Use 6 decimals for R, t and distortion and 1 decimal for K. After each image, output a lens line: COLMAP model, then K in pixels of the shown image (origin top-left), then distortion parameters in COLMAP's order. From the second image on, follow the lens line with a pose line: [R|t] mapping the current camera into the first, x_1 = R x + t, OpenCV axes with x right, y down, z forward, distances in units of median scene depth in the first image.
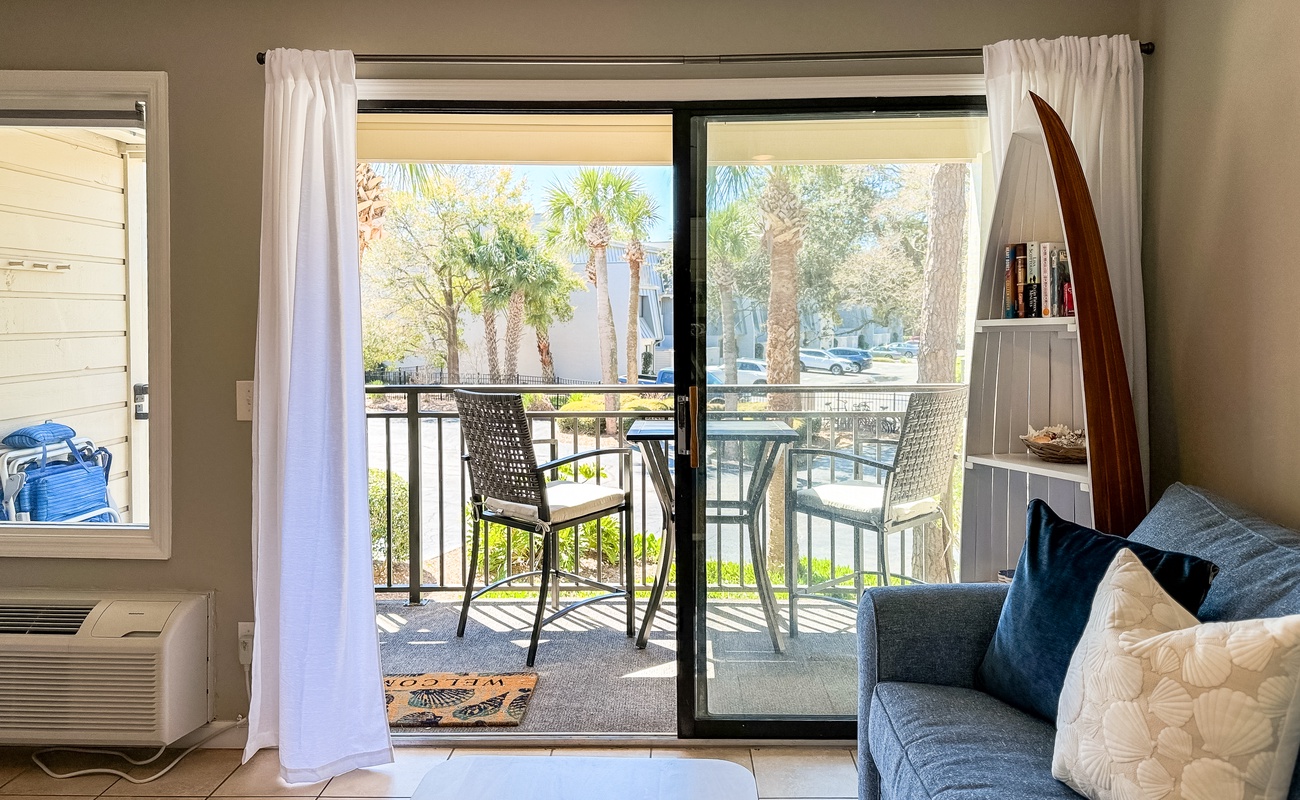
lens RADIAL K [[920.7, 0, 647.9], [0, 920.7, 361.0], [0, 0, 1]] dist [0.063540, -0.067270]
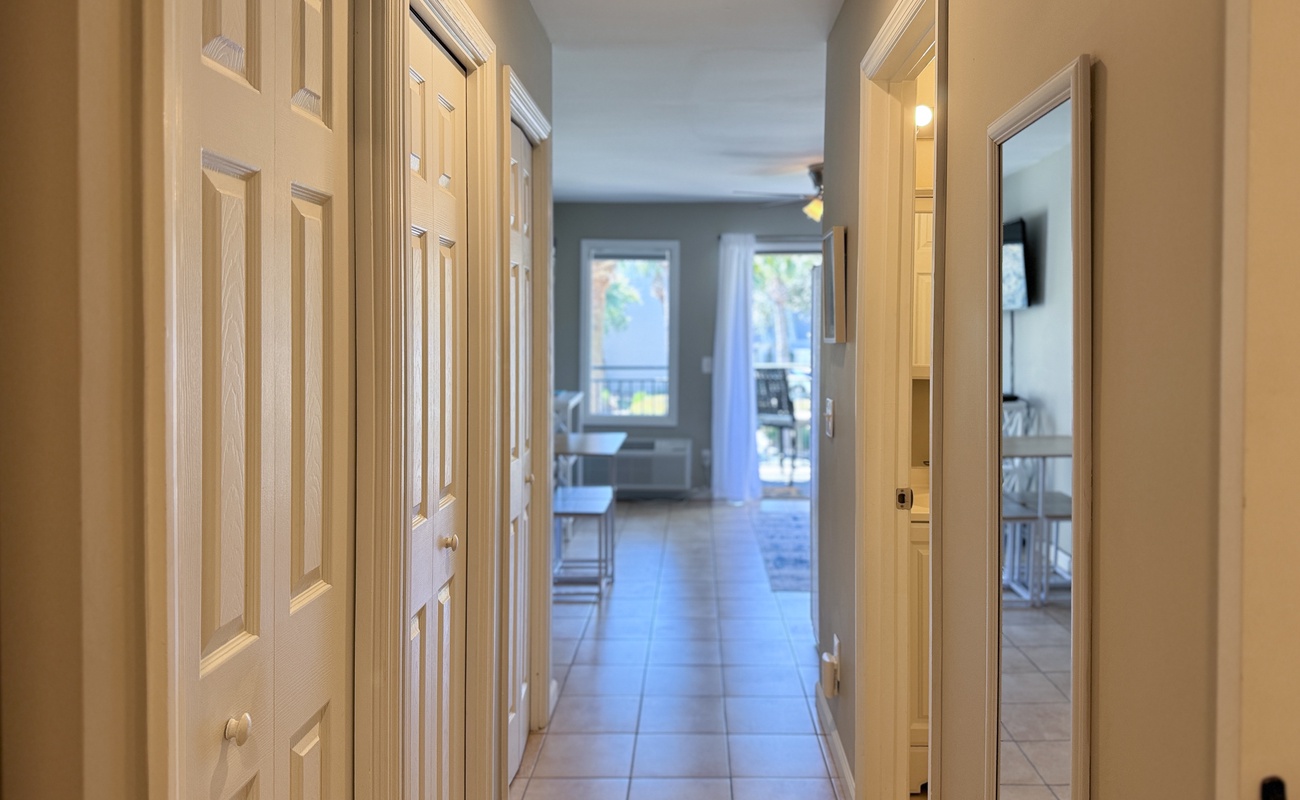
lens RADIAL K [[920.7, 0, 647.9], [0, 920.7, 361.0], [0, 0, 1]] dist [0.063540, -0.067270]
pose [[0.999956, -0.003275, -0.008843, -0.585664], [0.003191, 0.999950, -0.009458, 0.055684], [0.008873, 0.009430, 0.999916, -1.615408]]
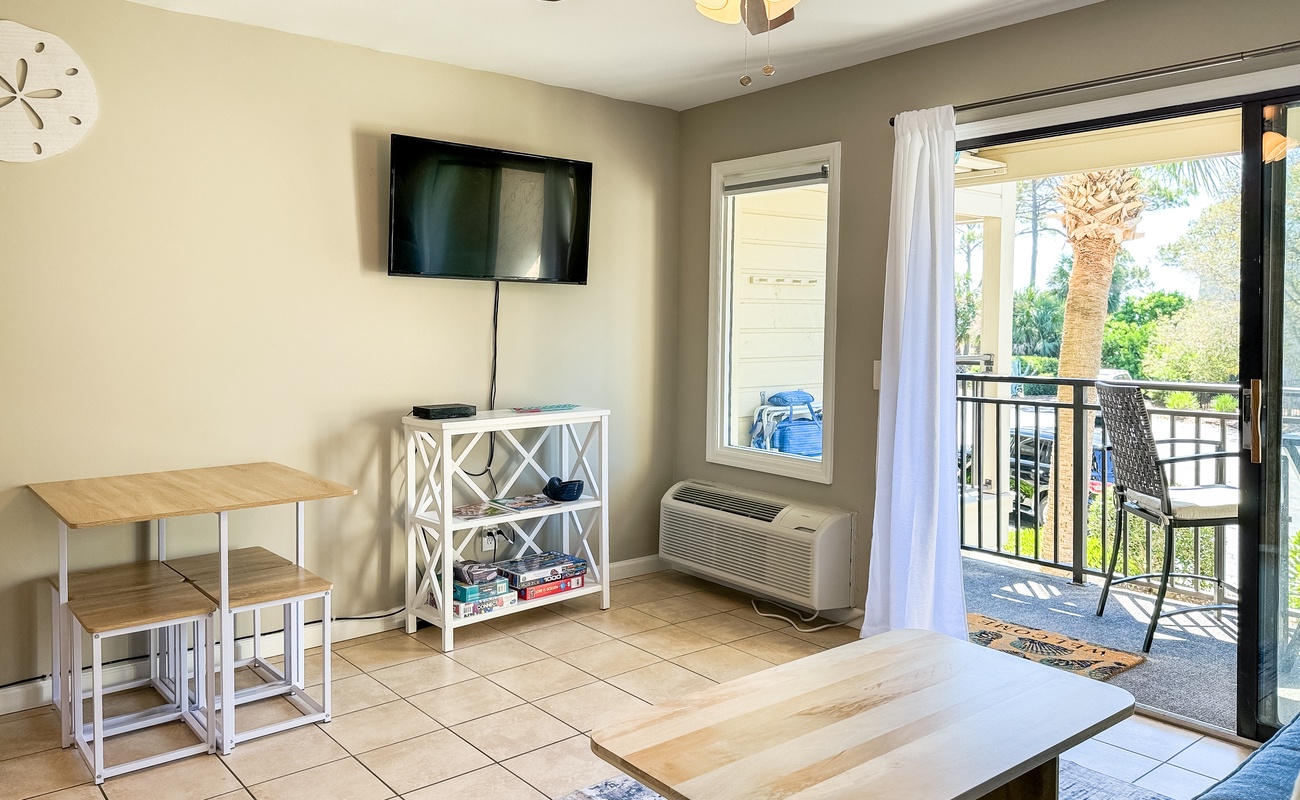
lens RADIAL K [[920.7, 0, 647.9], [0, 920.7, 361.0], [0, 0, 1]] dist [0.063540, -0.067270]
pose [[0.659825, 0.032434, -0.750719, 0.363334], [-0.037635, 0.999241, 0.010092, 0.020970], [0.750476, 0.021594, 0.660545, -0.145010]]
